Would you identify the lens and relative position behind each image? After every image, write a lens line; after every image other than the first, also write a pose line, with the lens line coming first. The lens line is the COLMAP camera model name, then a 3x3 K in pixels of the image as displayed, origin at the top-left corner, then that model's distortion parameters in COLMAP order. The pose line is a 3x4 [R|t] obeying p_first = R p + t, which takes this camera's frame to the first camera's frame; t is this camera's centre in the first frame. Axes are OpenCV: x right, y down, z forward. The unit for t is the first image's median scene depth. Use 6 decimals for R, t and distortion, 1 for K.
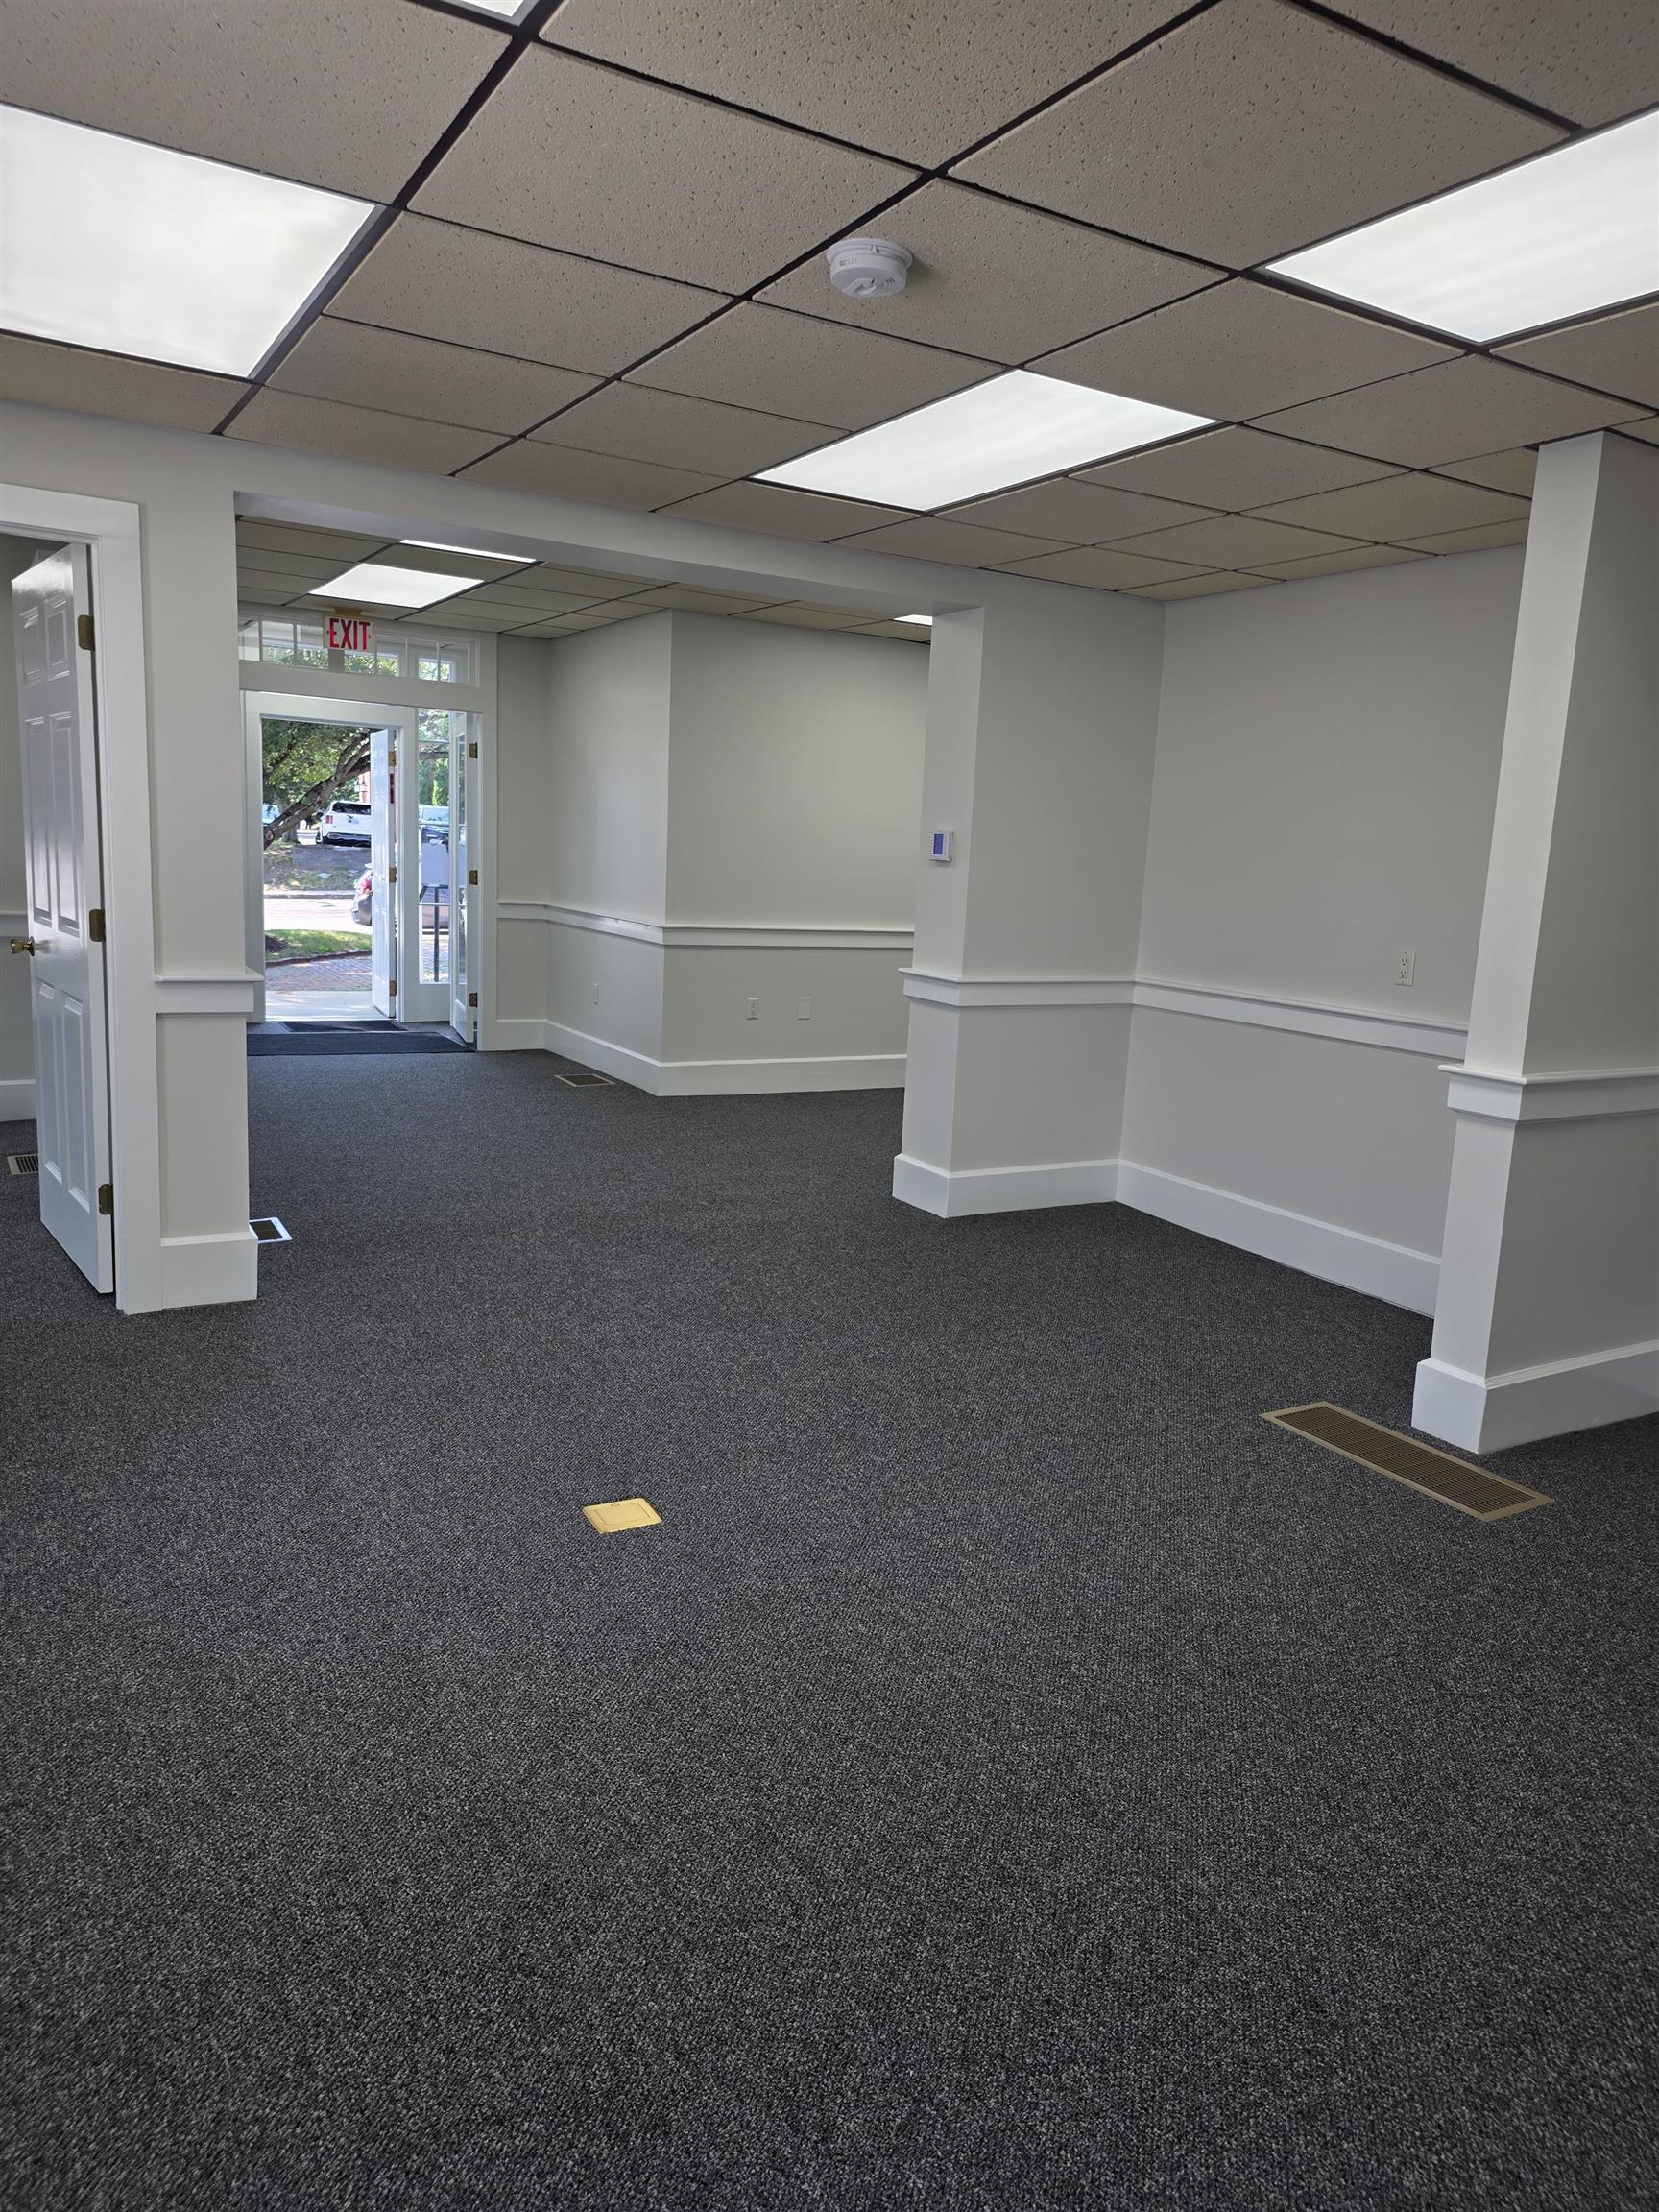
lens RADIAL K [[1463.7, 0, 828.1], [0, 1463.7, 1085.7], [0, 0, 1]] dist [0.094651, -0.099946]
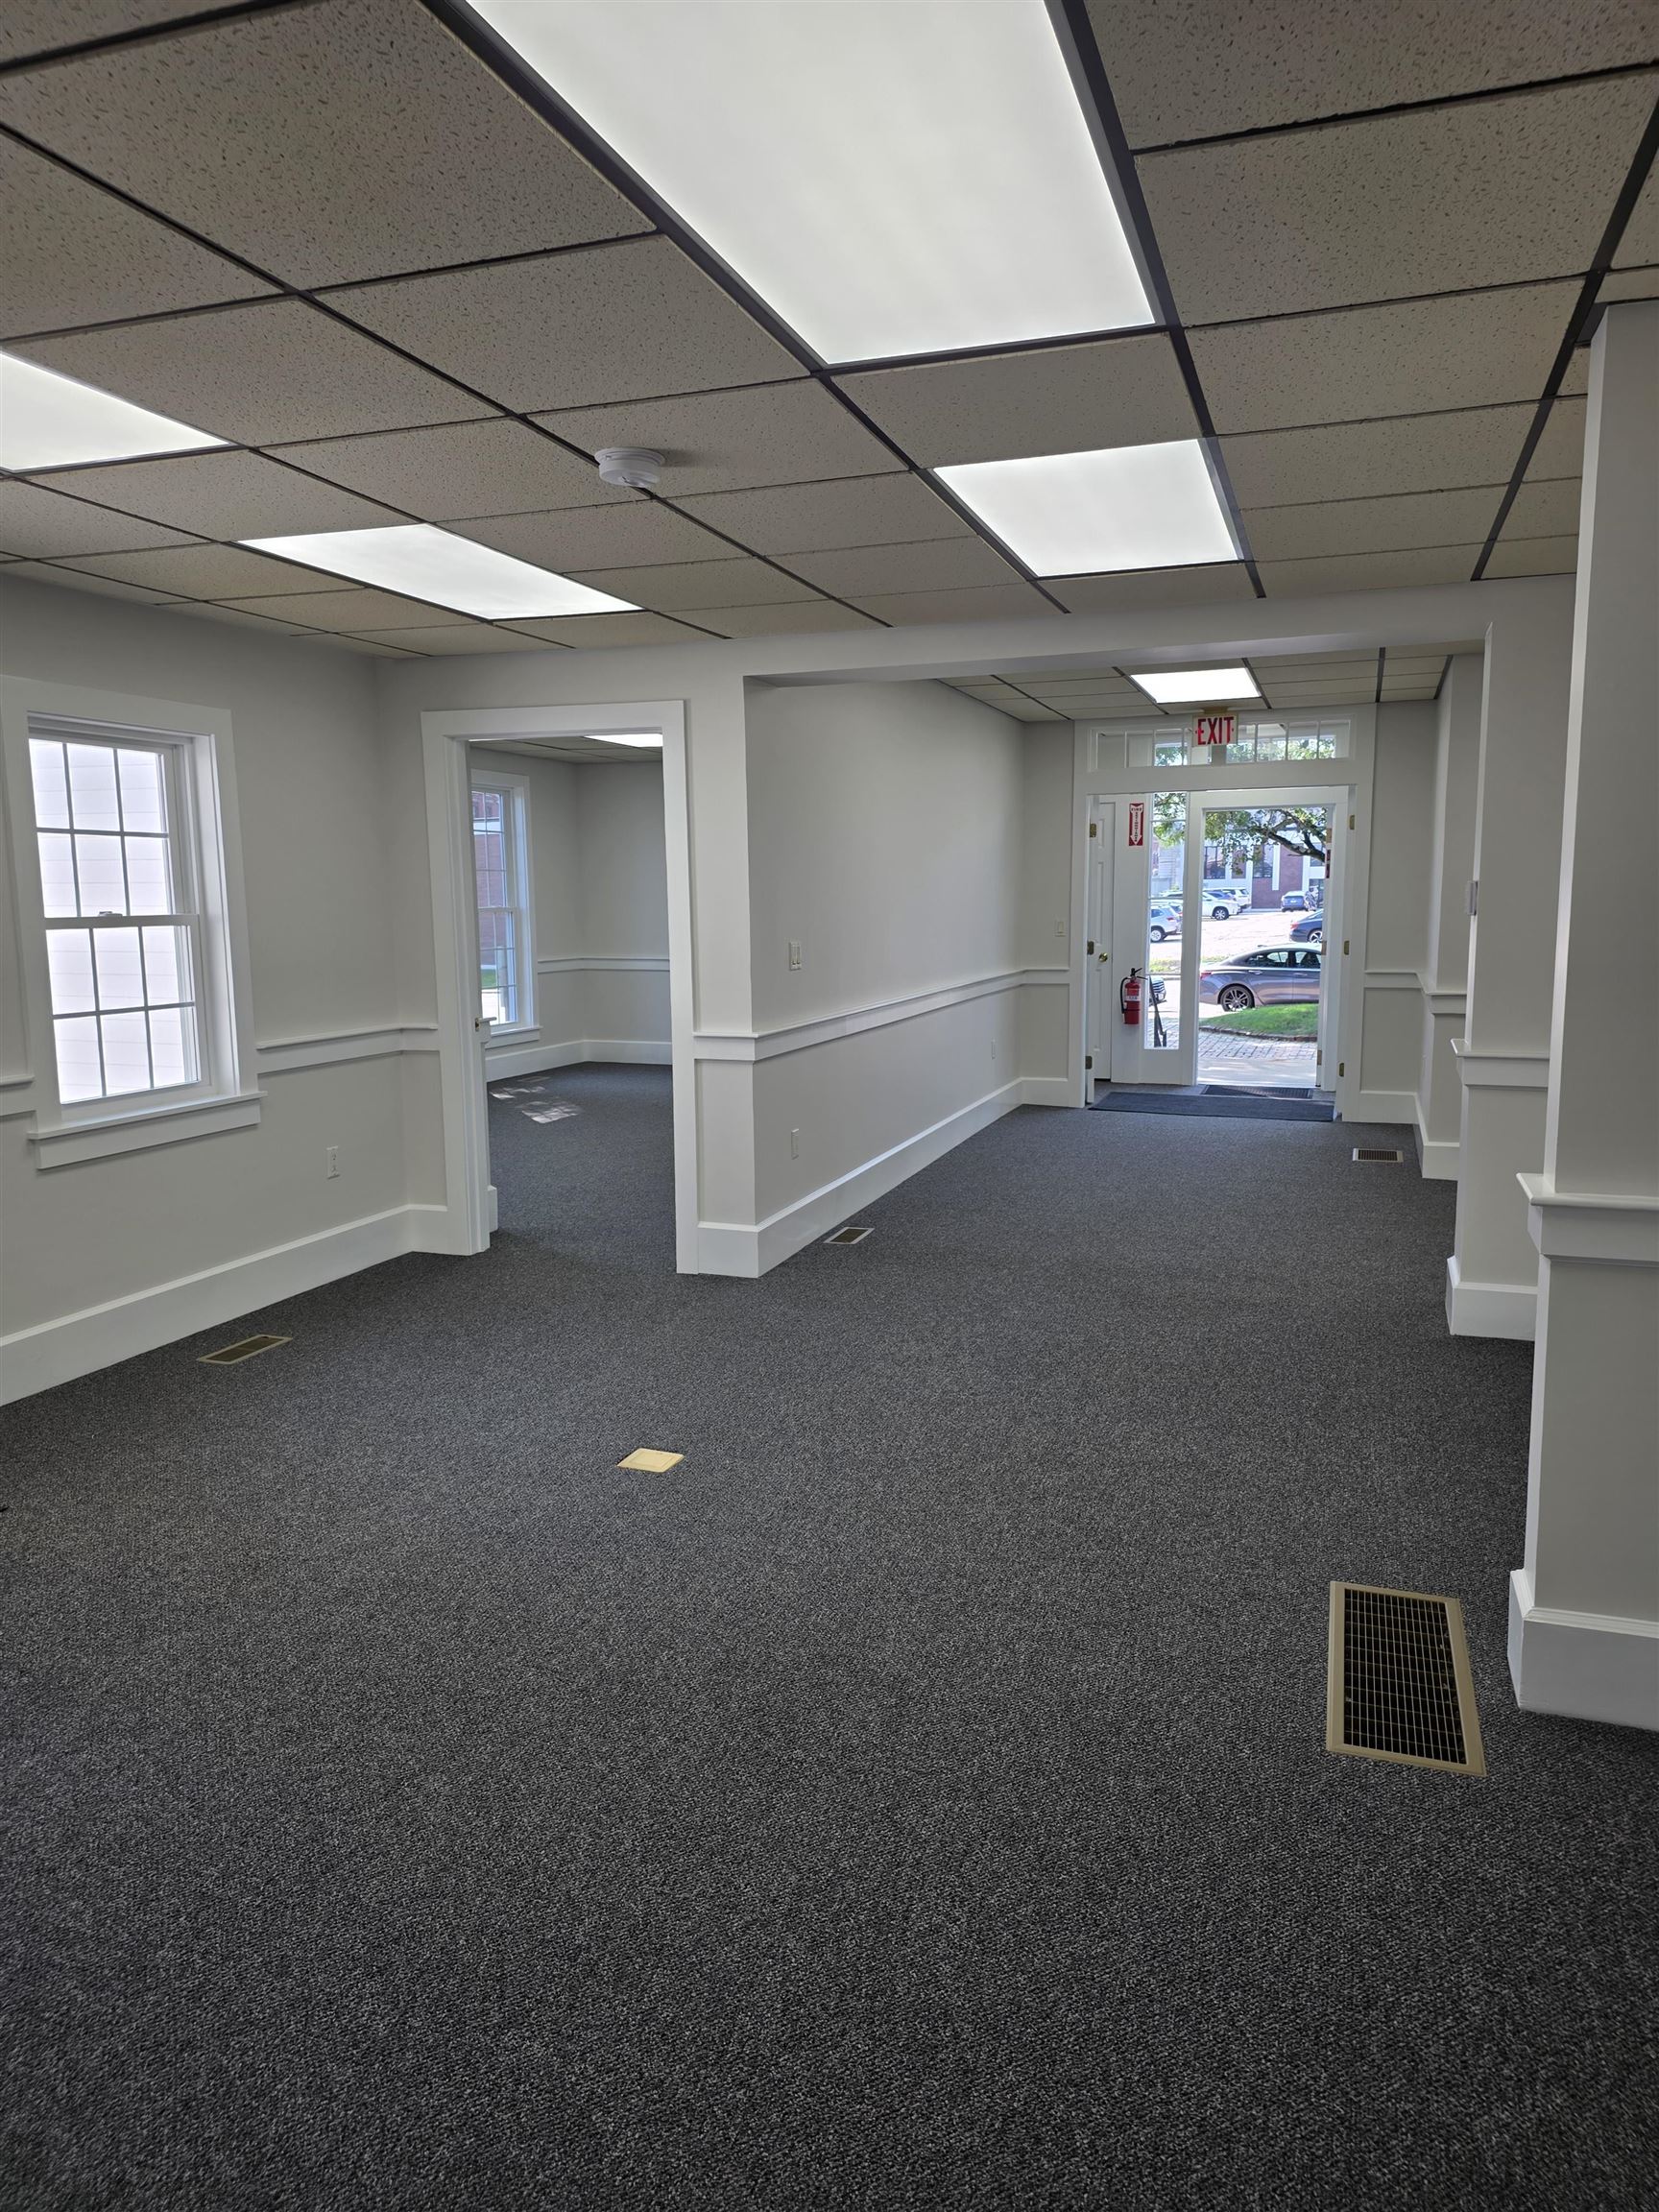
lens RADIAL K [[1441.4, 0, 839.3], [0, 1441.4, 1105.6], [0, 0, 1]] dist [0.136816, -0.177493]
pose [[0.650105, 0.058417, -0.757595, 0.634244], [-0.084701, 0.996398, 0.004148, -0.021027], [0.755109, 0.061472, 0.652711, 0.208644]]
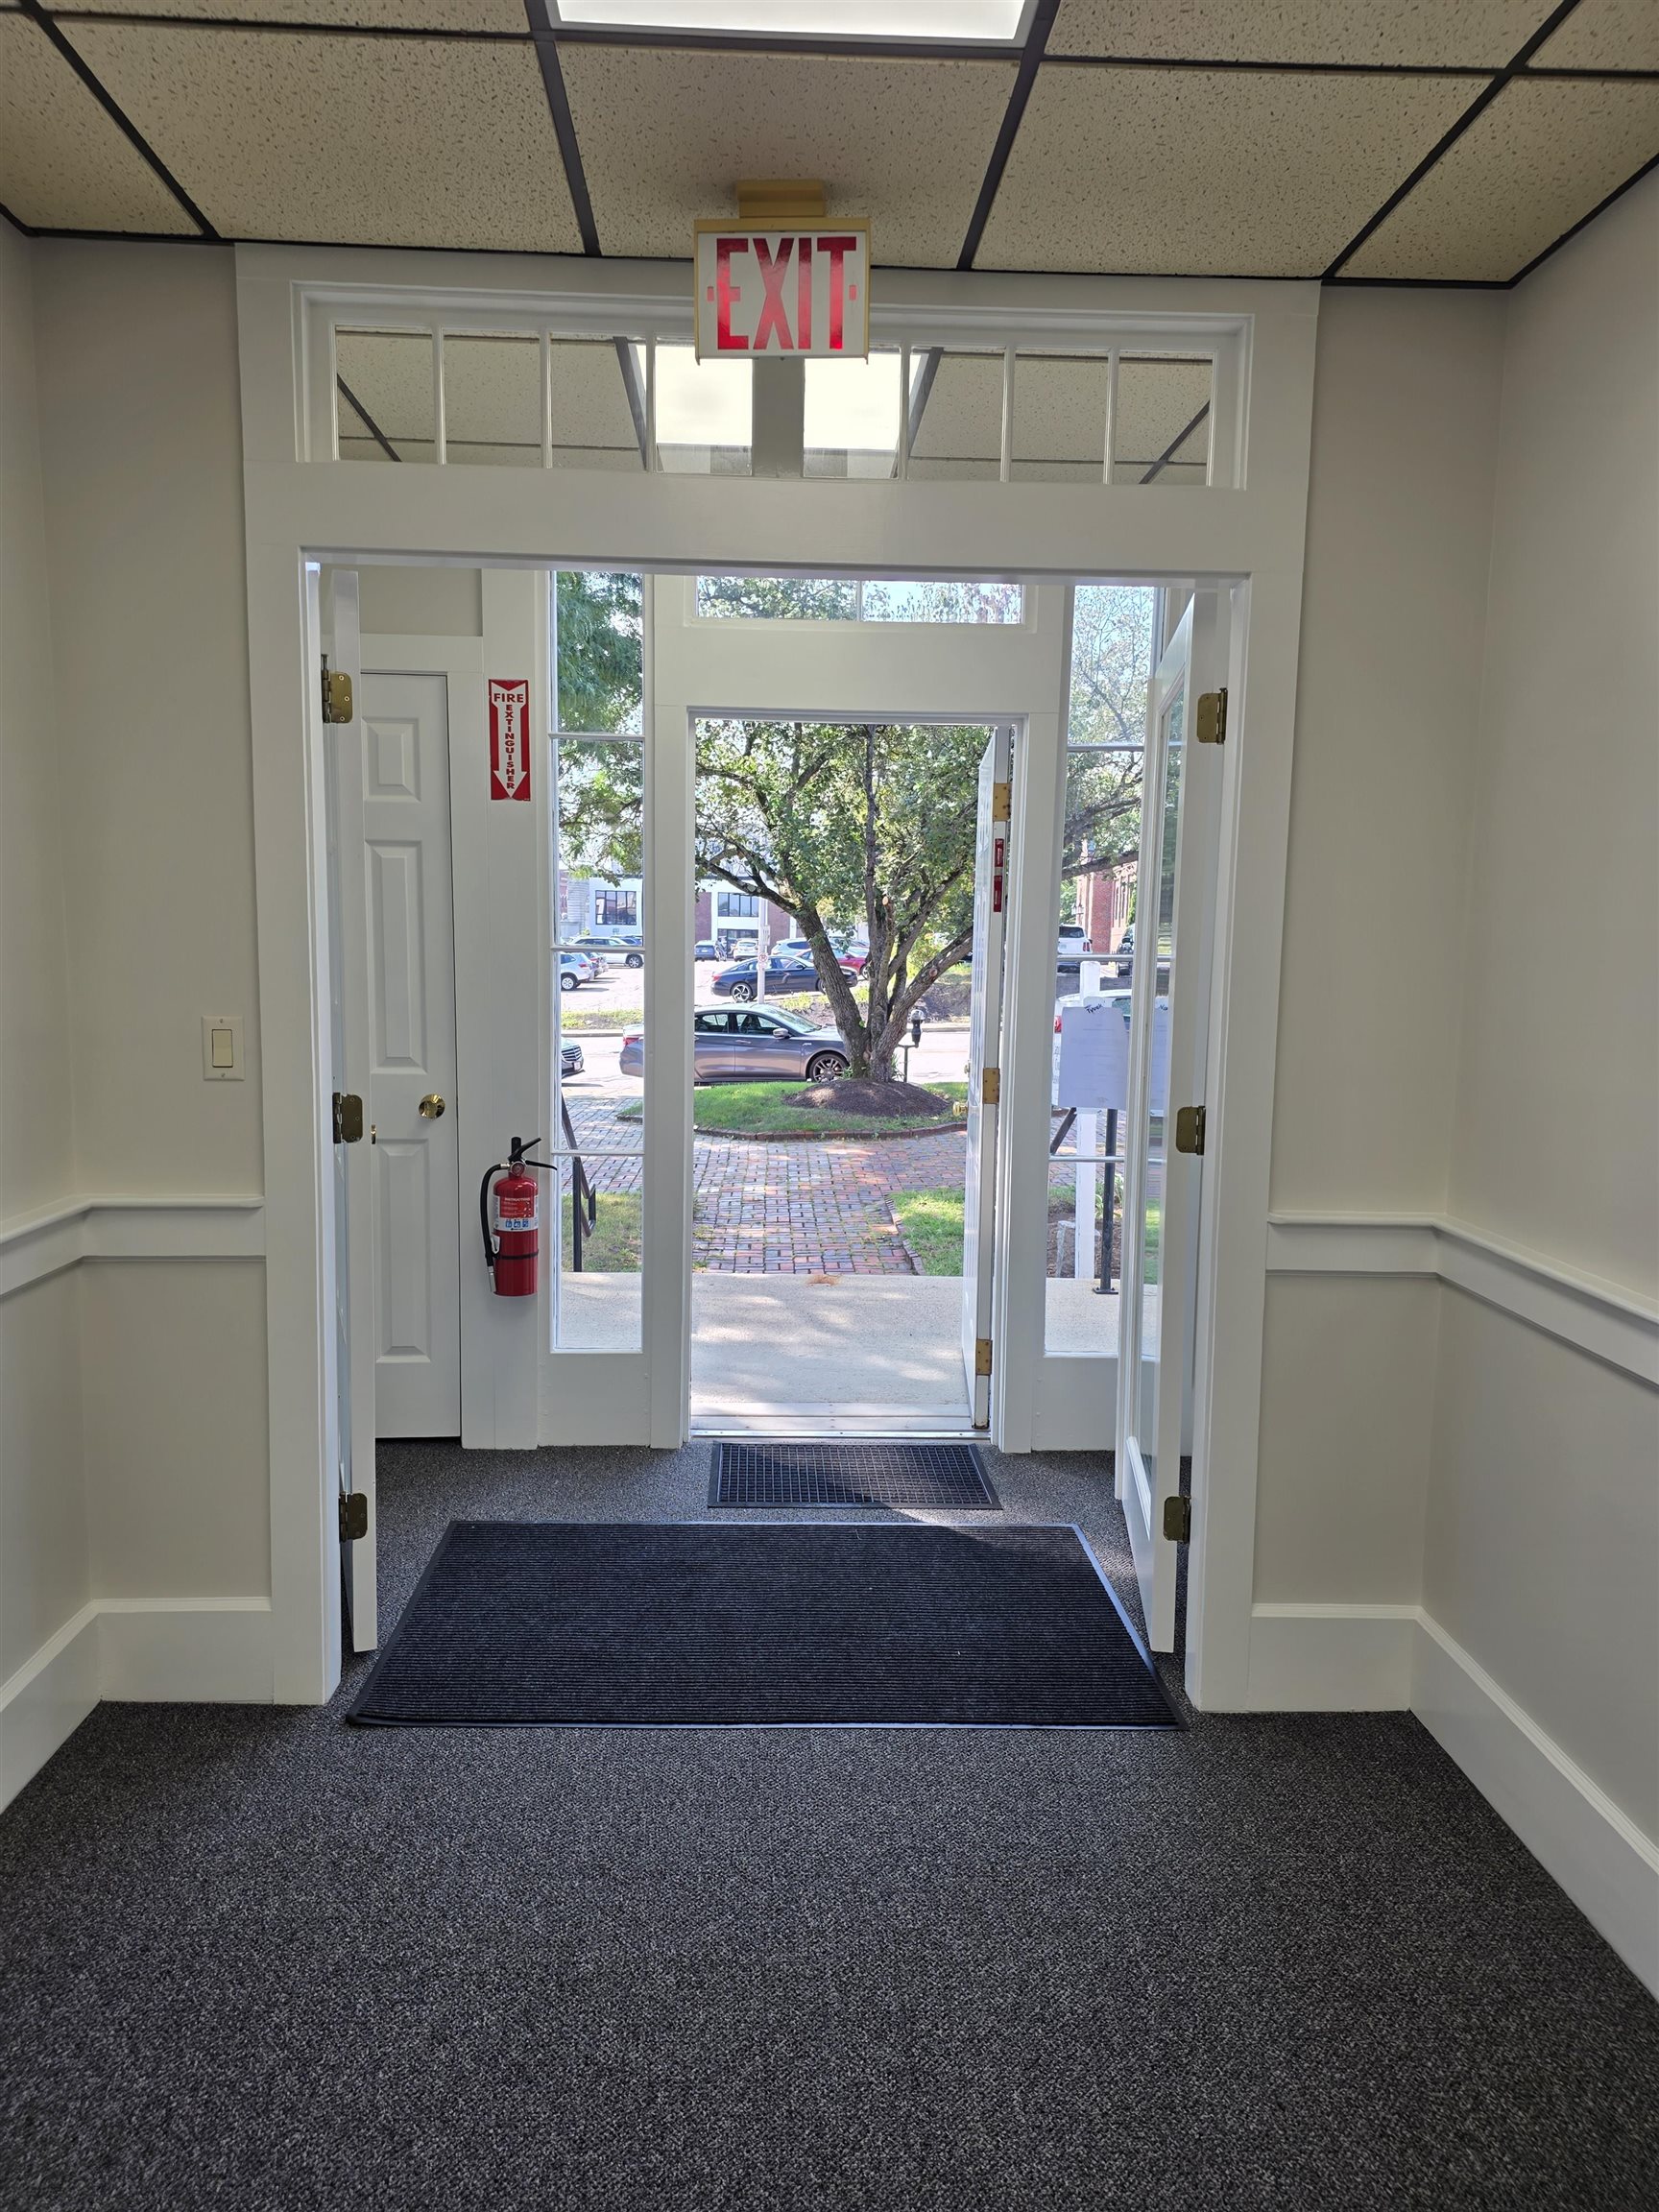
lens RADIAL K [[1471.6, 0, 829.5], [0, 1471.6, 1106.0], [0, 0, 1]] dist [0.175627, -0.266528]
pose [[0.889335, 0.021158, -0.456767, -0.357821], [-0.051258, 0.997246, -0.053607, -0.272173], [0.454374, 0.071088, 0.887970, 1.486462]]
